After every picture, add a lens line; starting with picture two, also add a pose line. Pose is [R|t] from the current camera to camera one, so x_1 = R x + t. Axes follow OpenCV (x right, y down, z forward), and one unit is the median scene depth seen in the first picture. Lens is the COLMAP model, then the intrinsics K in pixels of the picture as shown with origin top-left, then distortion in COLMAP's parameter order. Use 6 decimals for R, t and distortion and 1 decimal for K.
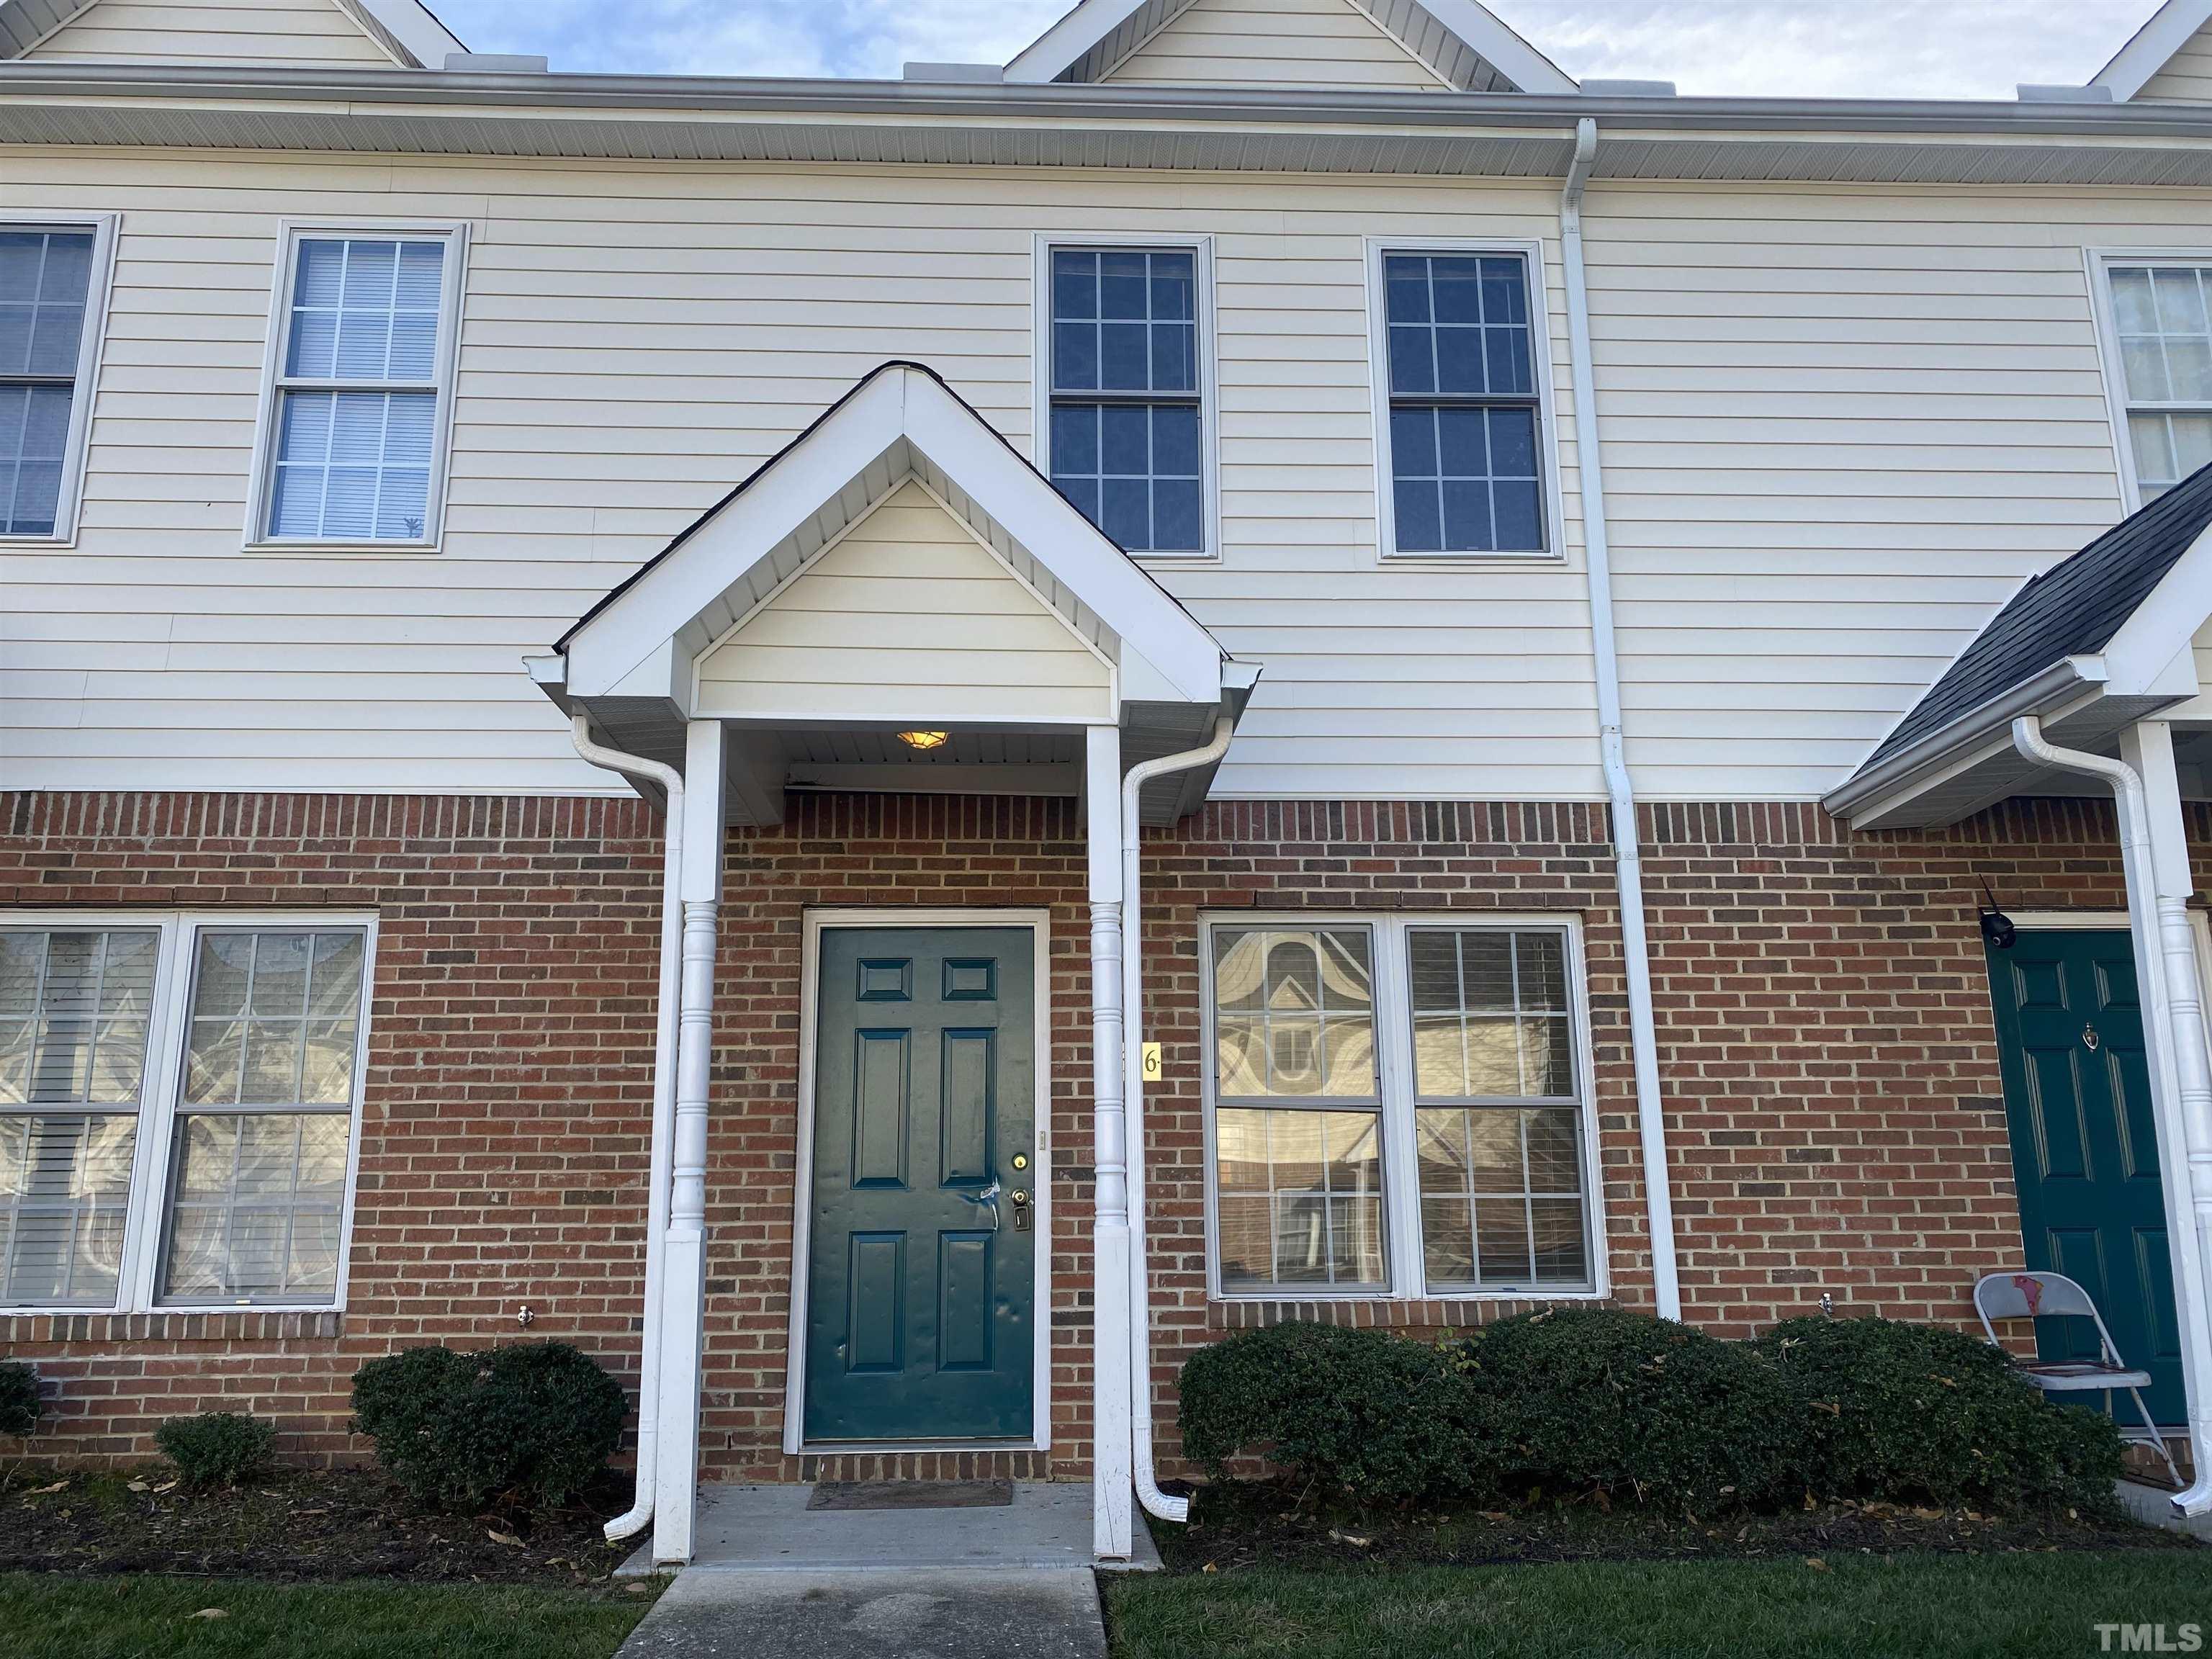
lens RADIAL K [[1696.1, 0, 1094.5], [0, 1696.1, 830.4], [0, 0, 1]] dist [0.048342, -0.069812]
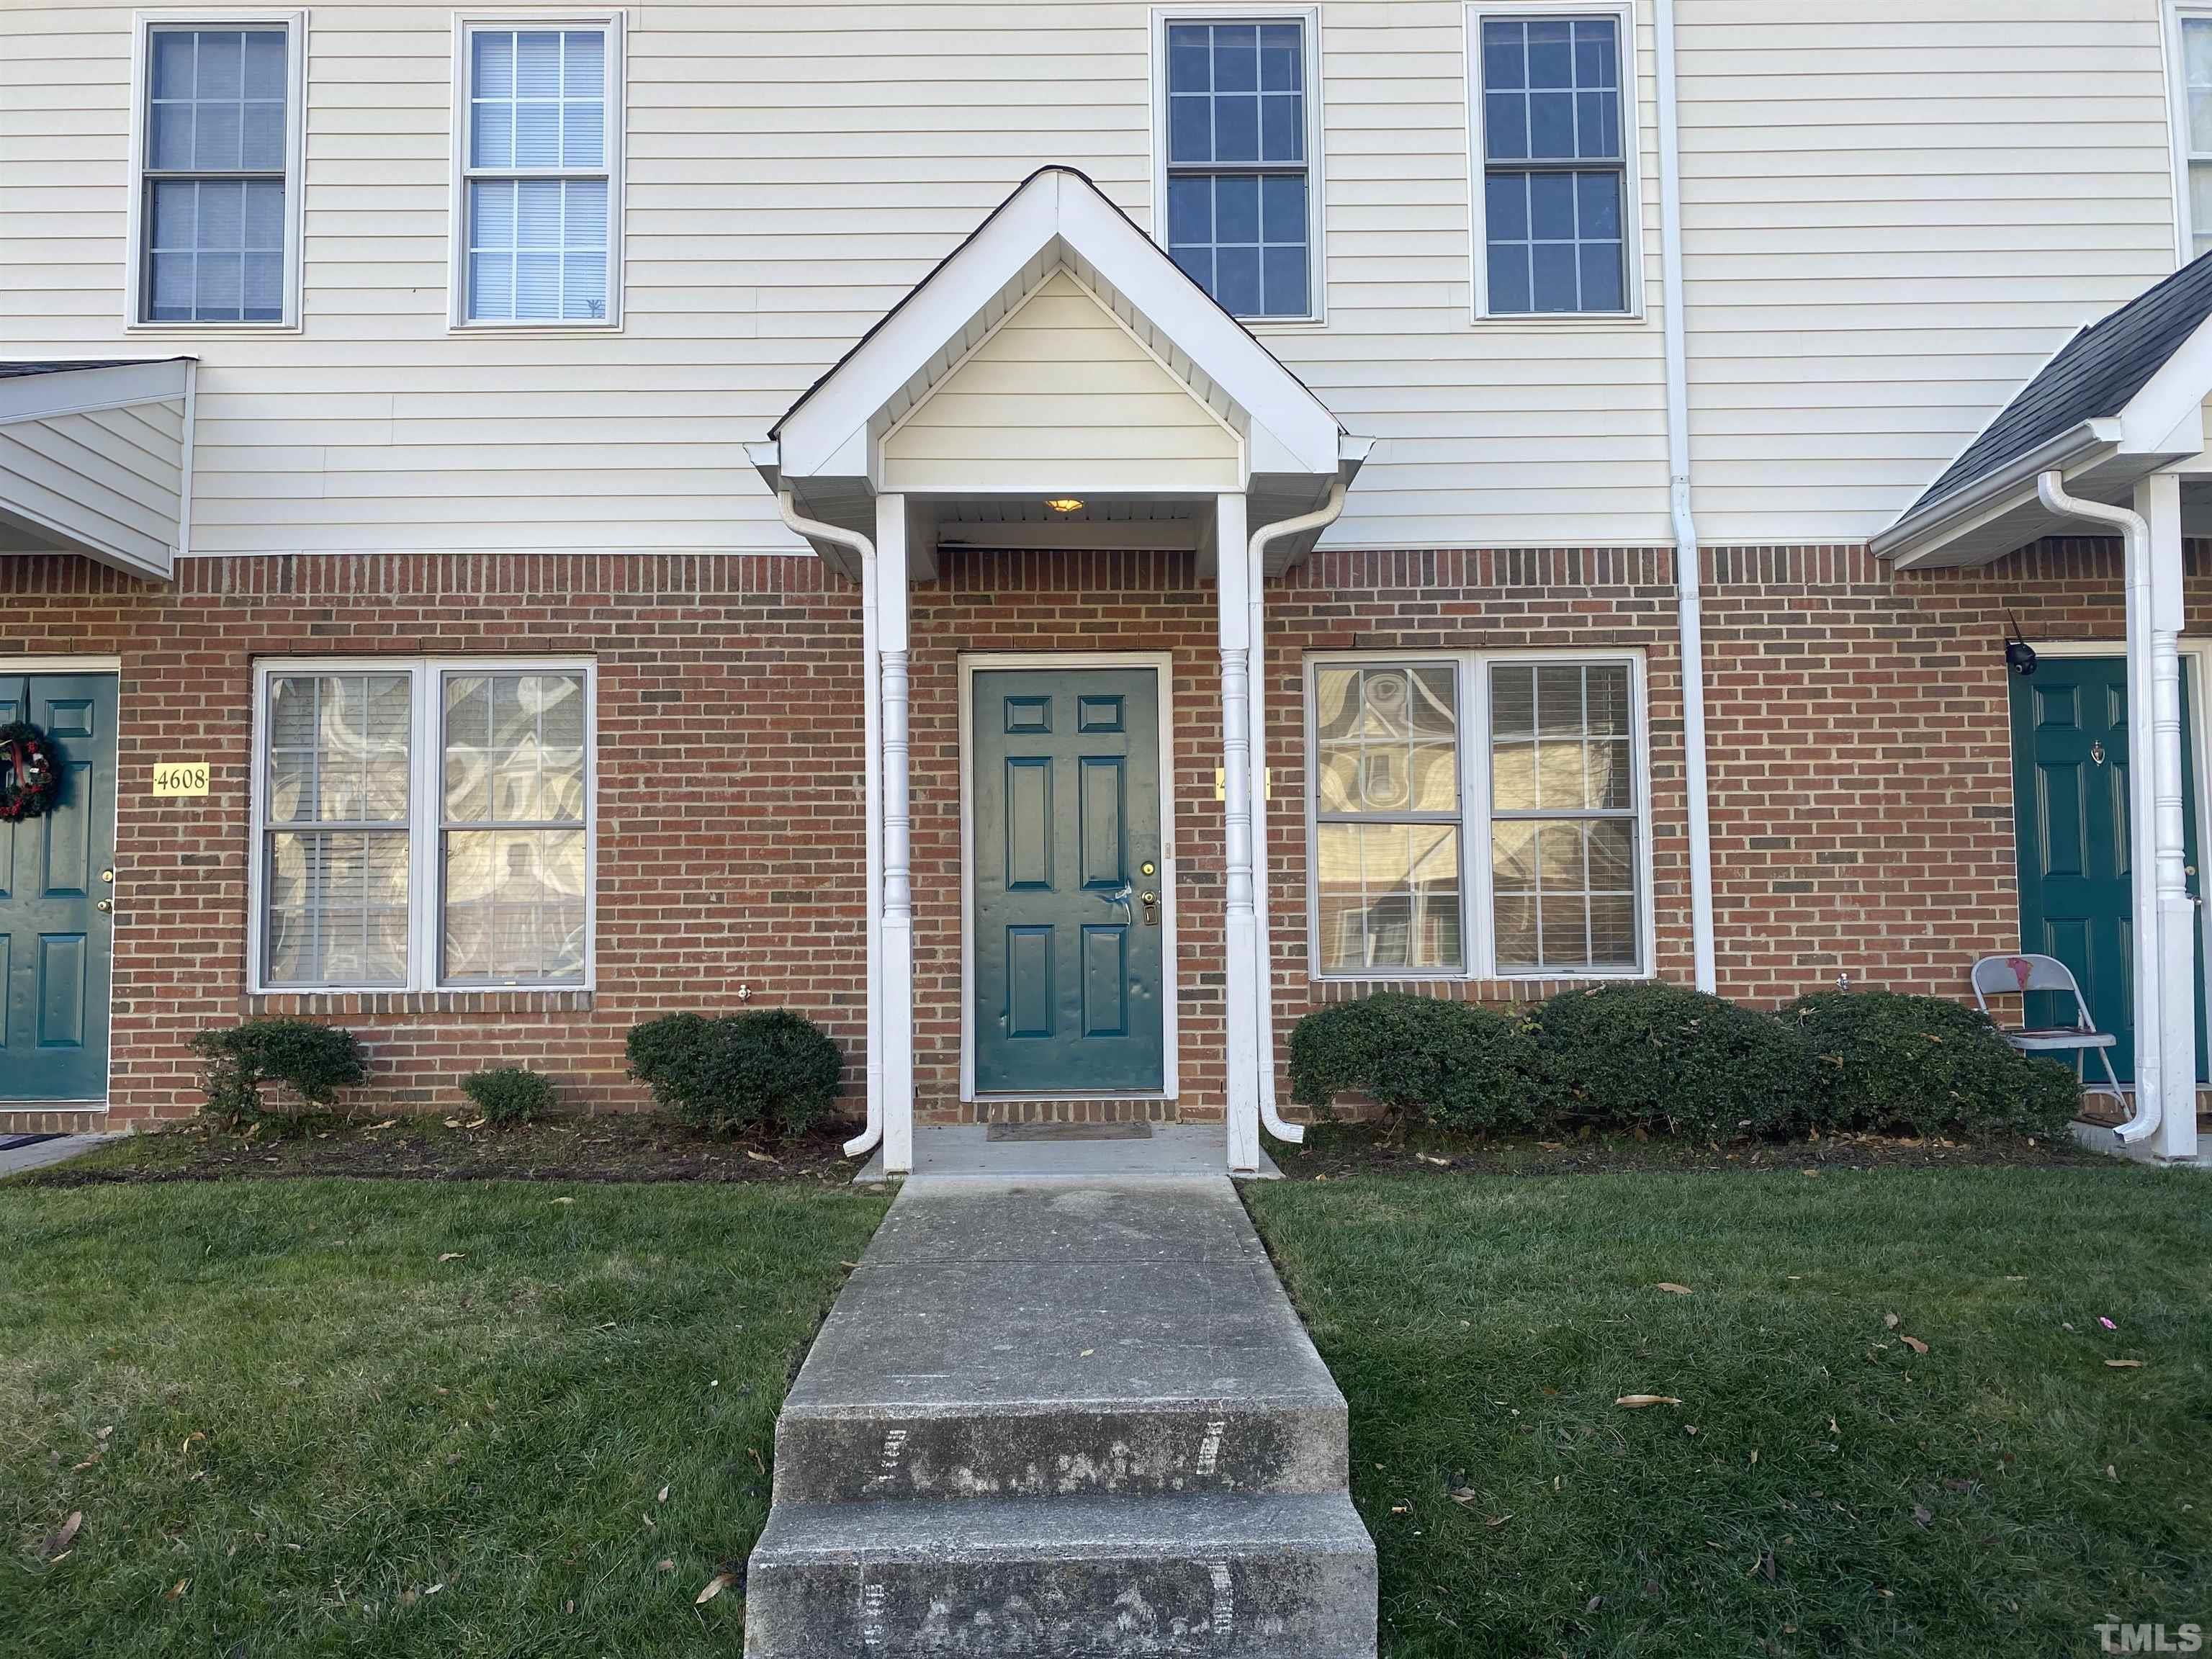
lens RADIAL K [[1696.1, 0, 1085.9], [0, 1696.1, 842.5], [0, 0, 1]] dist [0.048342, -0.069812]
pose [[0.999215, -0.005686, -0.039218, -0.041673], [0.012194, 0.985751, 0.167770, -0.018727], [0.037705, -0.168117, 0.985046, -0.150886]]
